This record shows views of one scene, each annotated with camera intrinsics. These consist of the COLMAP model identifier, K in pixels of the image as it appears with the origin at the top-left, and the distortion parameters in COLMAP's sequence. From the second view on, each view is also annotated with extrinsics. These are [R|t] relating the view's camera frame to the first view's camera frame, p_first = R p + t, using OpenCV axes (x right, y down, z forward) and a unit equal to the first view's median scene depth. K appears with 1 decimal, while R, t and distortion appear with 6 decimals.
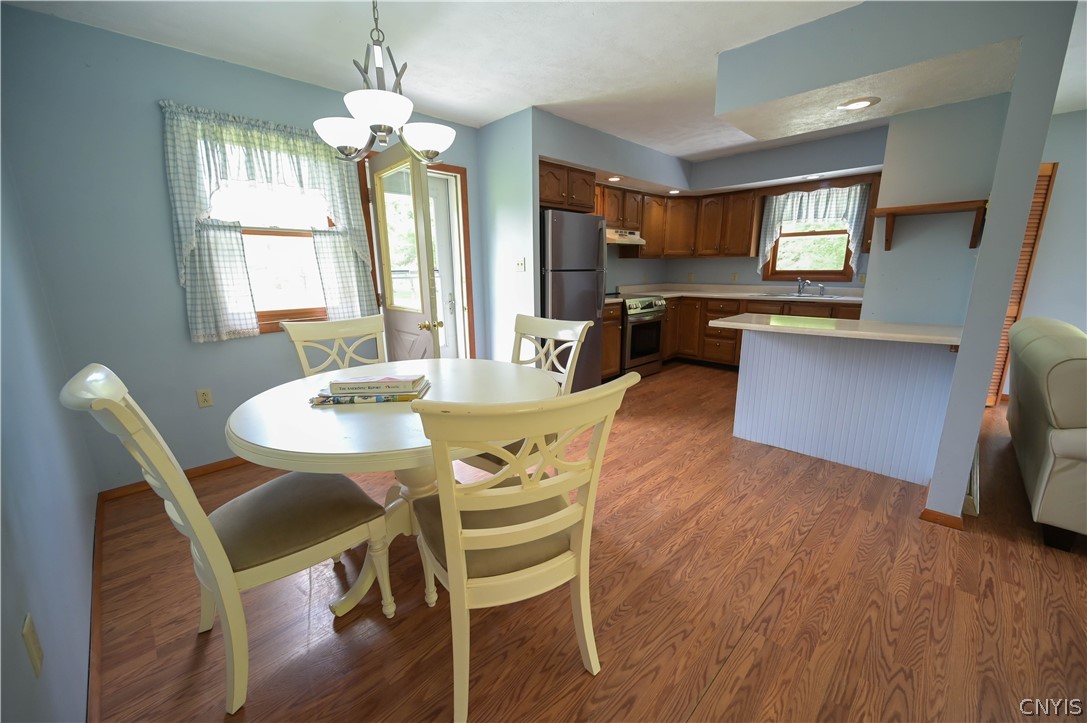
lens RADIAL K [[427.4, 0, 543.3], [0, 427.4, 364.5], [0, 0, 1]] dist [0.000121, -0.000030]
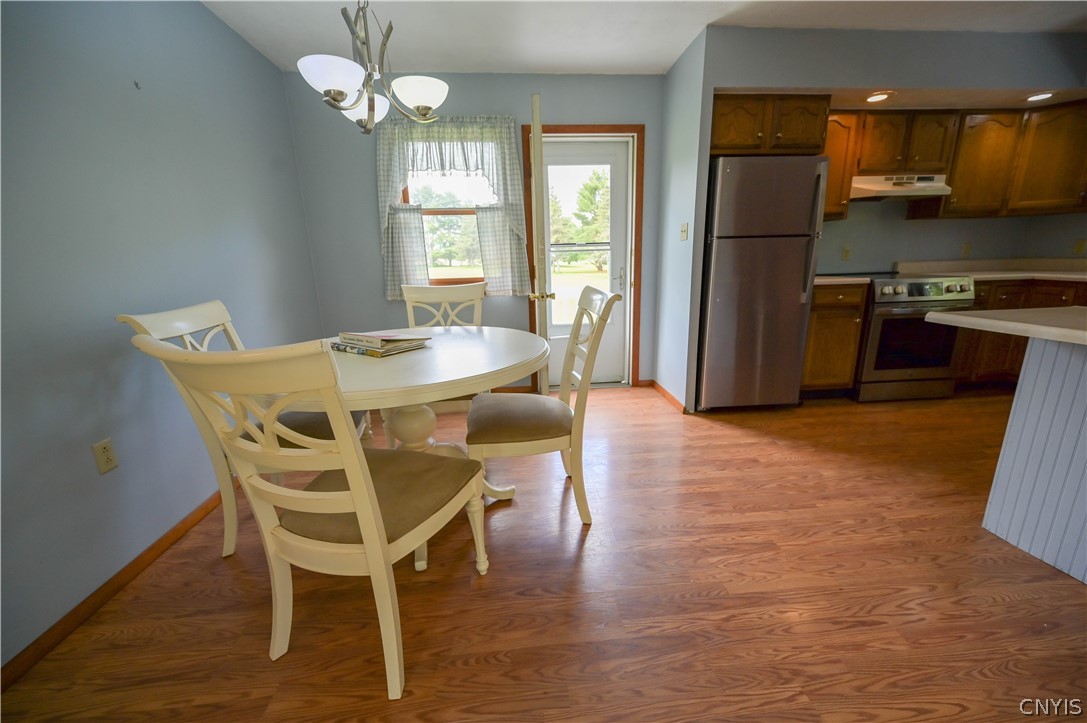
lens RADIAL K [[427.4, 0, 543.3], [0, 427.4, 364.5], [0, 0, 1]] dist [0.000121, -0.000030]
pose [[0.769934, 0.145637, -0.621282, 0.225586], [-0.122174, 0.989240, 0.080484, -0.010756], [0.626318, 0.013937, 0.779443, 0.148952]]
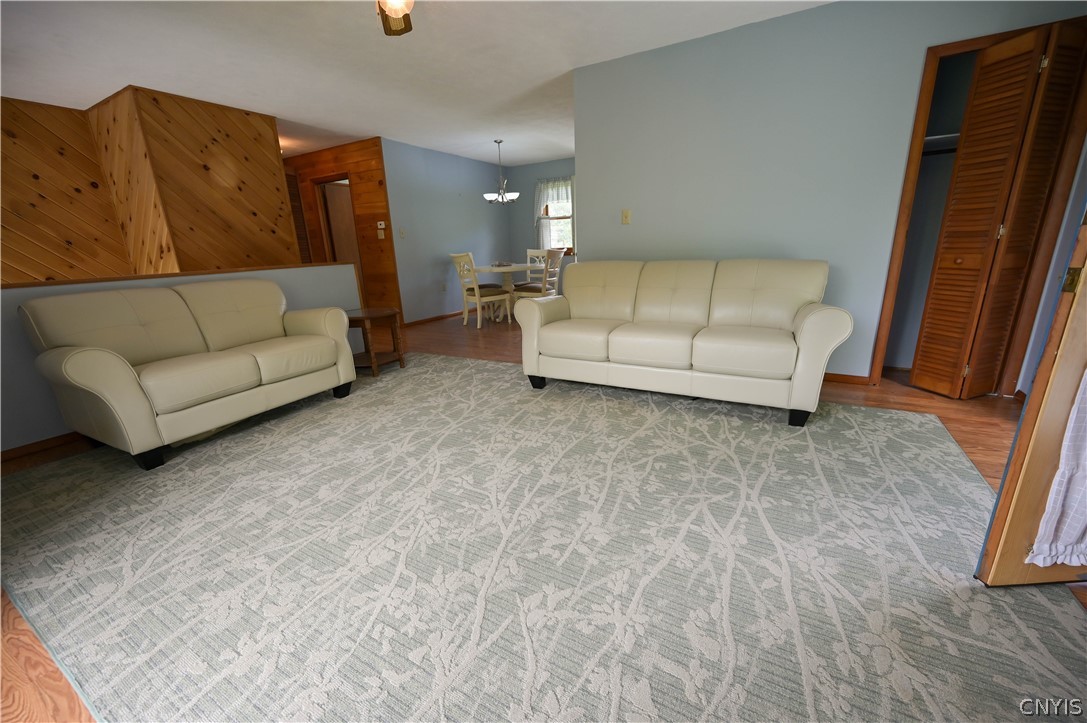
lens RADIAL K [[427.9, 0, 551.0], [0, 427.9, 368.3], [0, 0, 1]] dist [0.000697, 0.000106]
pose [[0.276286, 0.269589, -0.922490, 1.277309], [-0.174565, 0.957962, 0.227673, 0.000496], [0.945089, 0.098132, 0.311732, 0.111730]]
